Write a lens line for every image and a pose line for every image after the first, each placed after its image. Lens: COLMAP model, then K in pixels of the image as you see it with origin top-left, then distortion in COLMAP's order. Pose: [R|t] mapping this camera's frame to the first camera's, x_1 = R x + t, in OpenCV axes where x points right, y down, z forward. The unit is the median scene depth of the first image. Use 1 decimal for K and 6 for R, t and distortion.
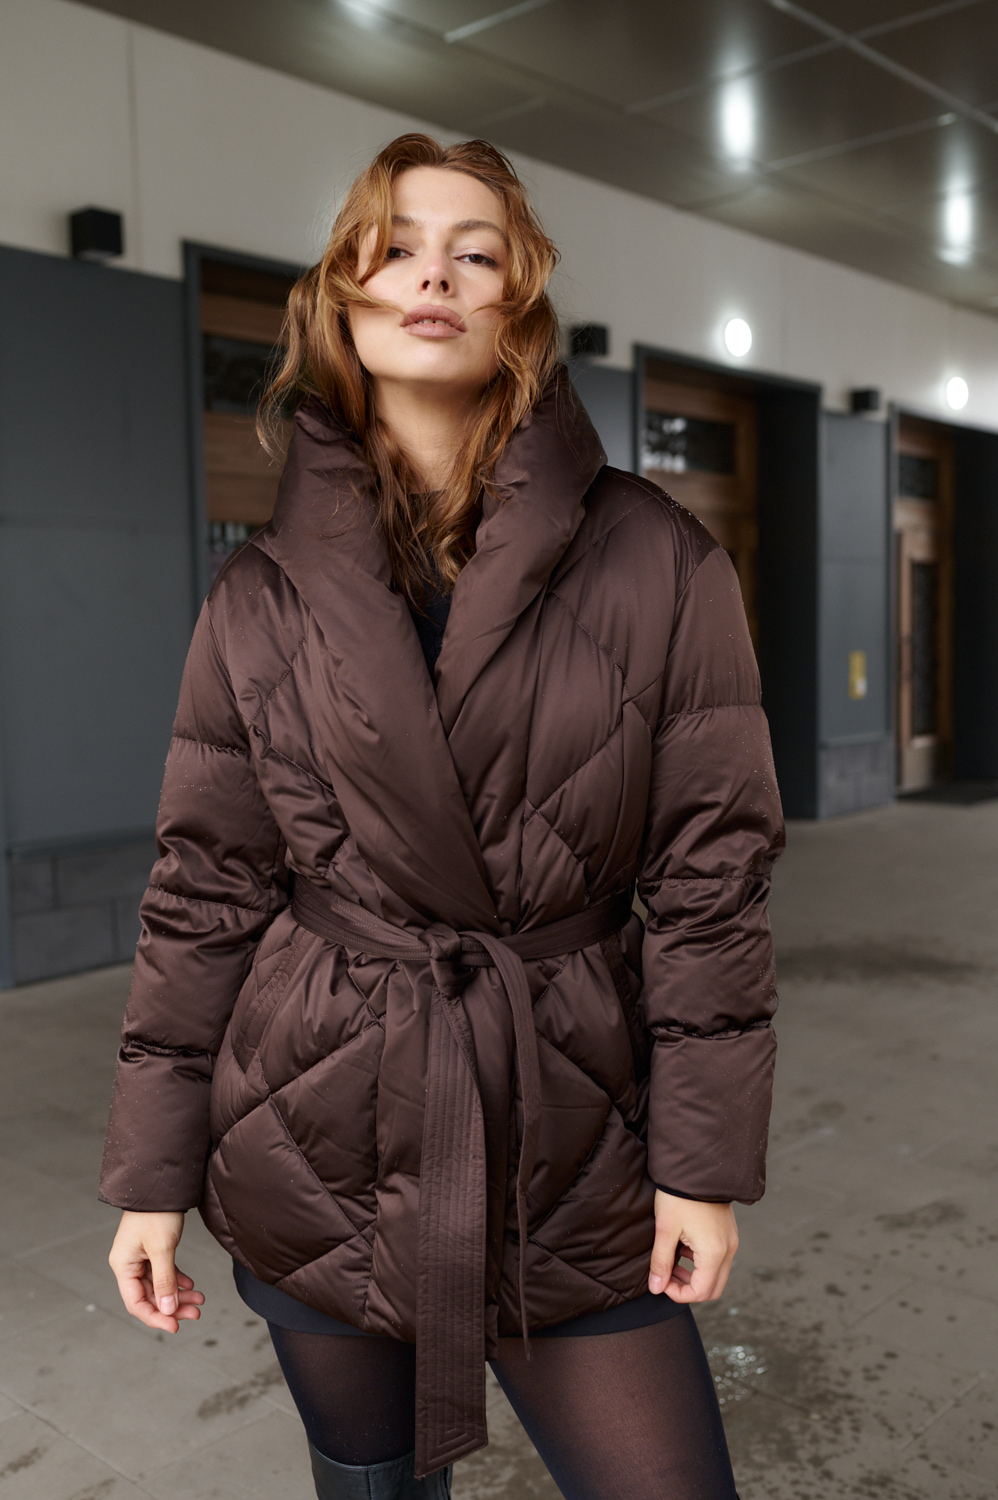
lens RADIAL K [[1482.1, 0, 499.0], [0, 1482.1, 750.0], [0, 0, 1]] dist [0.008232, 0.000388]
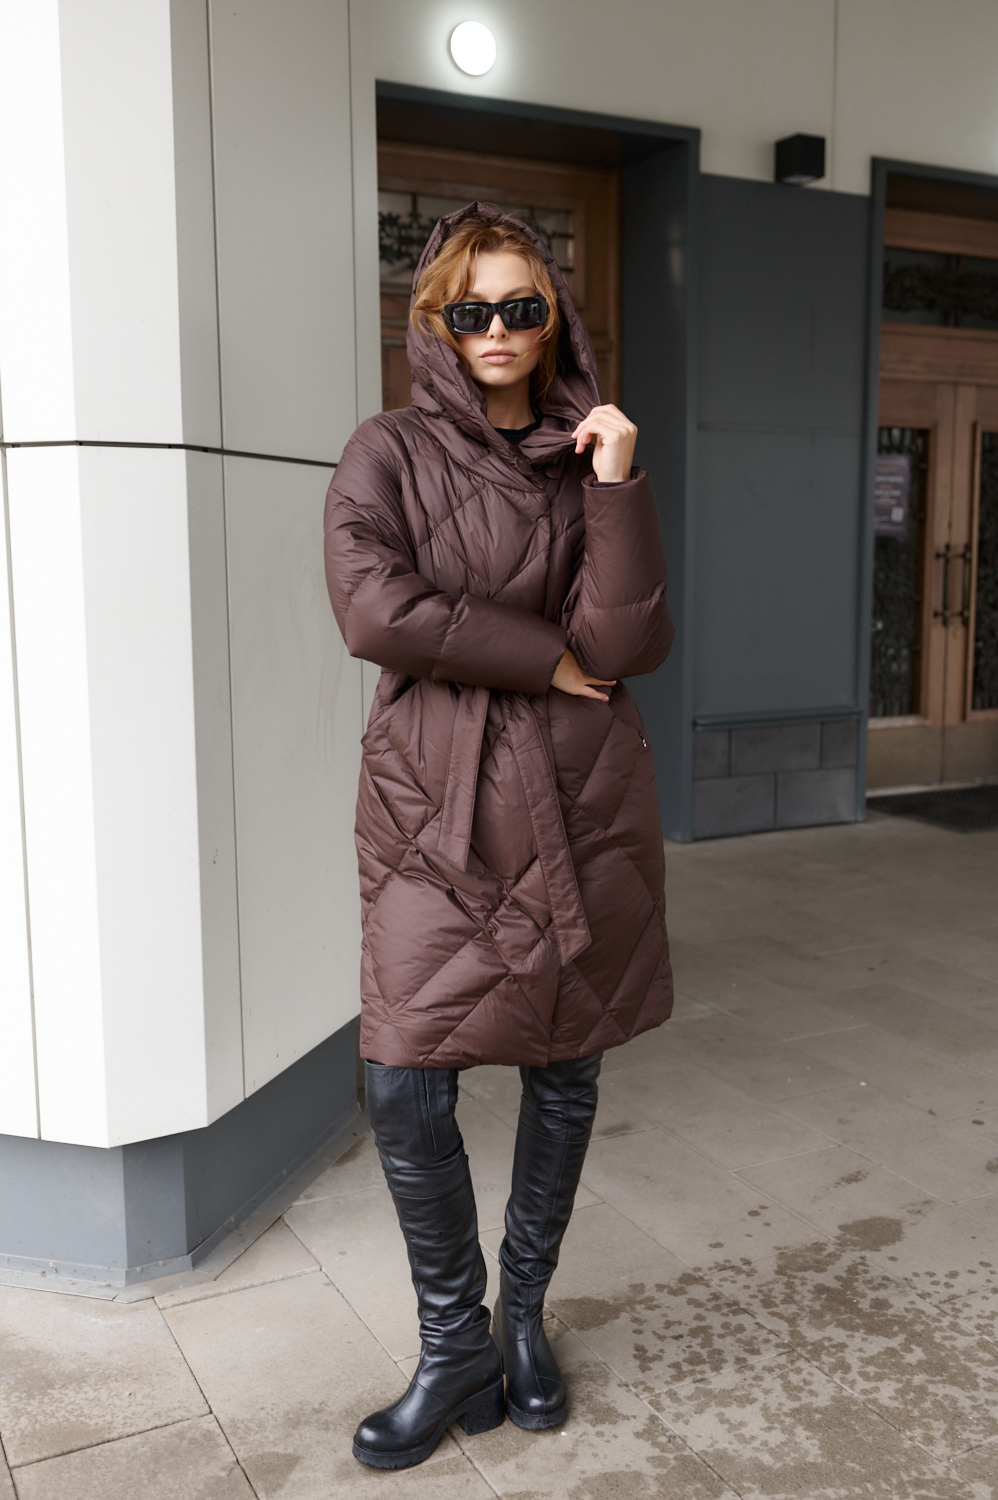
lens RADIAL K [[1482.1, 0, 499.0], [0, 1482.1, 750.0], [0, 0, 1]] dist [0.008232, 0.000388]
pose [[0.940135, 0.061303, -0.335242, -0.087926], [-0.041414, 0.996949, 0.066165, 0.020388], [0.338276, -0.048320, 0.939806, -0.114947]]
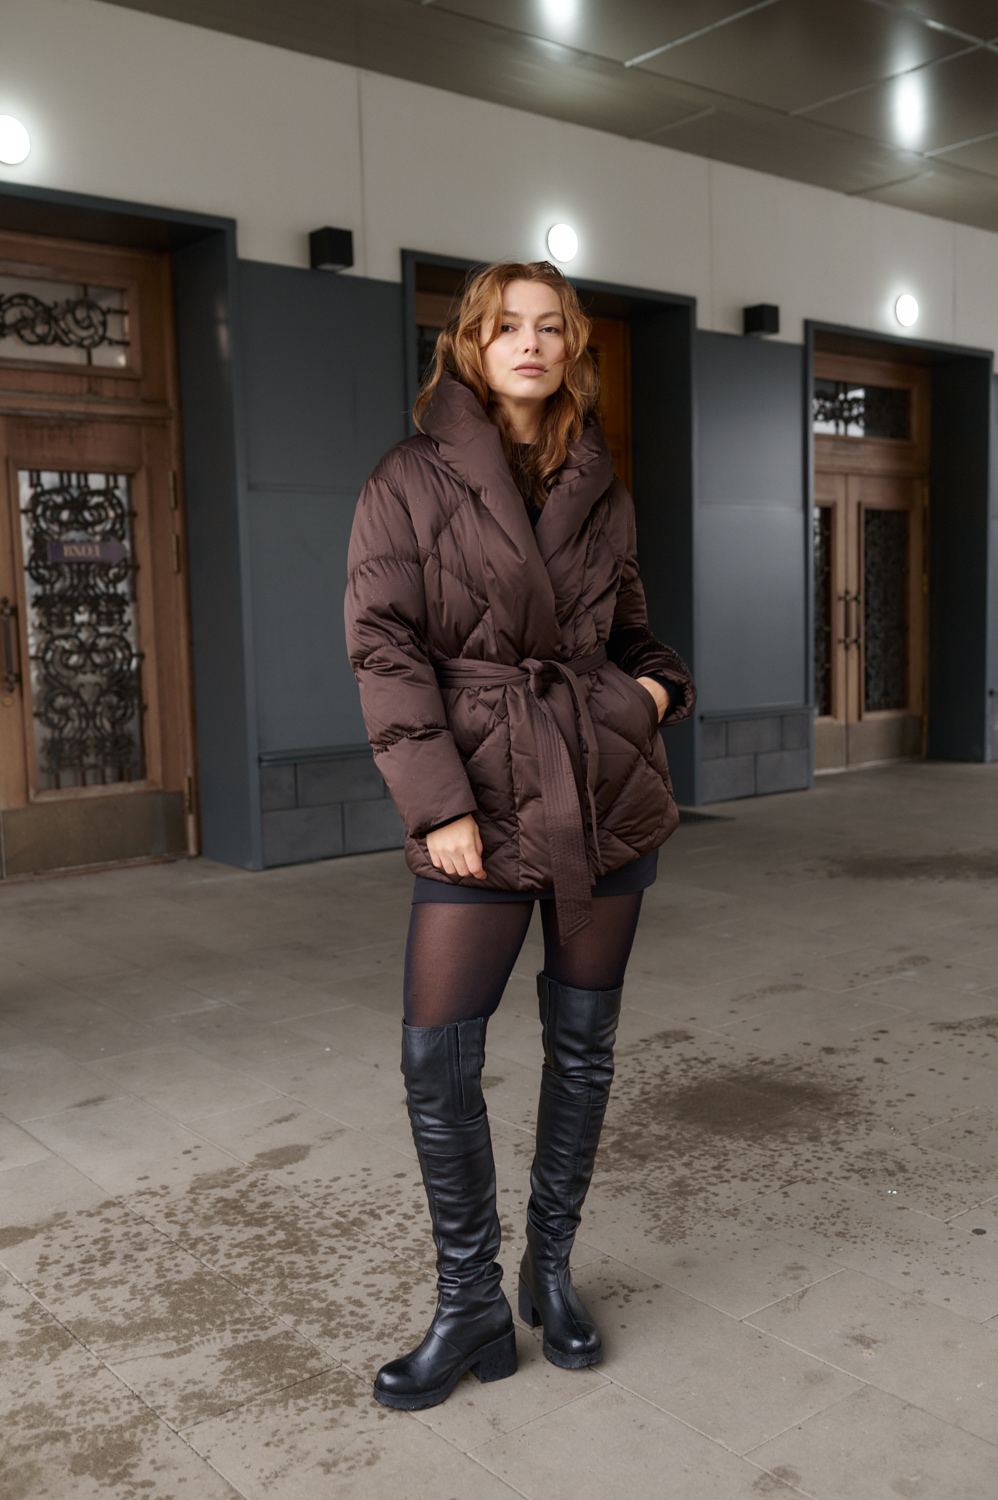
lens RADIAL K [[1482.1, 0, 499.0], [0, 1482.1, 750.0], [0, 0, 1]] dist [0.008232, 0.000388]
pose [[0.989272, 0.009773, -0.145755, 0.043577], [-0.007162, 0.999805, 0.018427, 0.036831], [0.145907, -0.017186, 0.989149, -0.180766]]
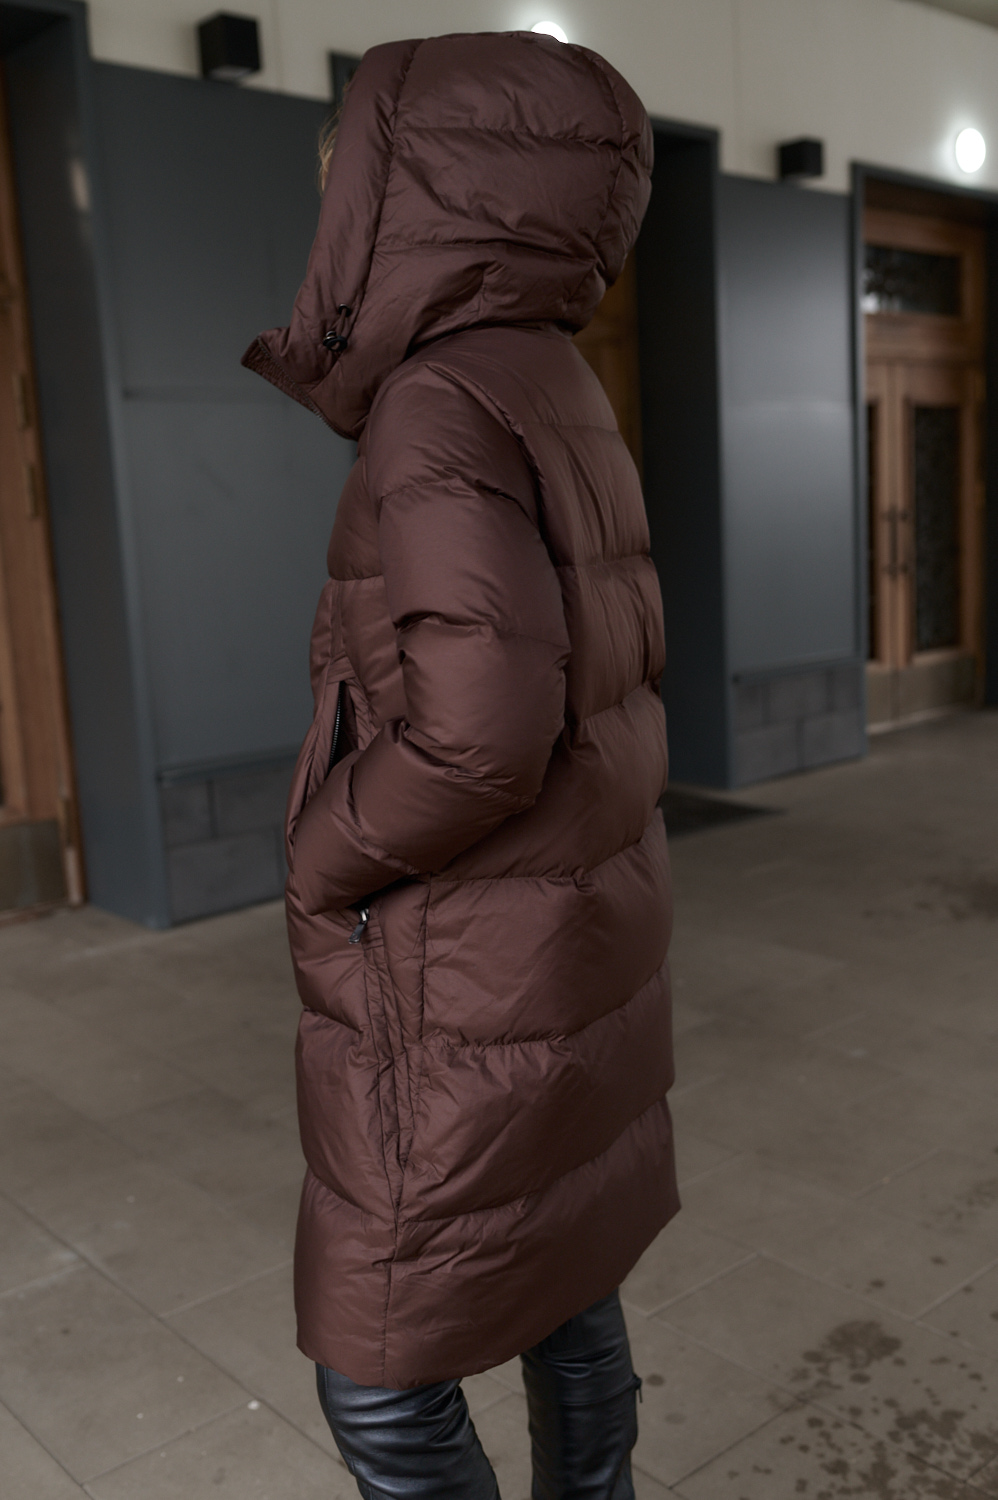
lens RADIAL K [[1482.1, 0, 499.0], [0, 1482.1, 750.0], [0, 0, 1]] dist [0.008232, 0.000388]
pose [[0.993744, -0.014214, -0.110773, -0.030659], [0.023113, 0.996570, 0.079467, -0.011988], [0.109263, -0.081530, 0.990664, 0.146251]]
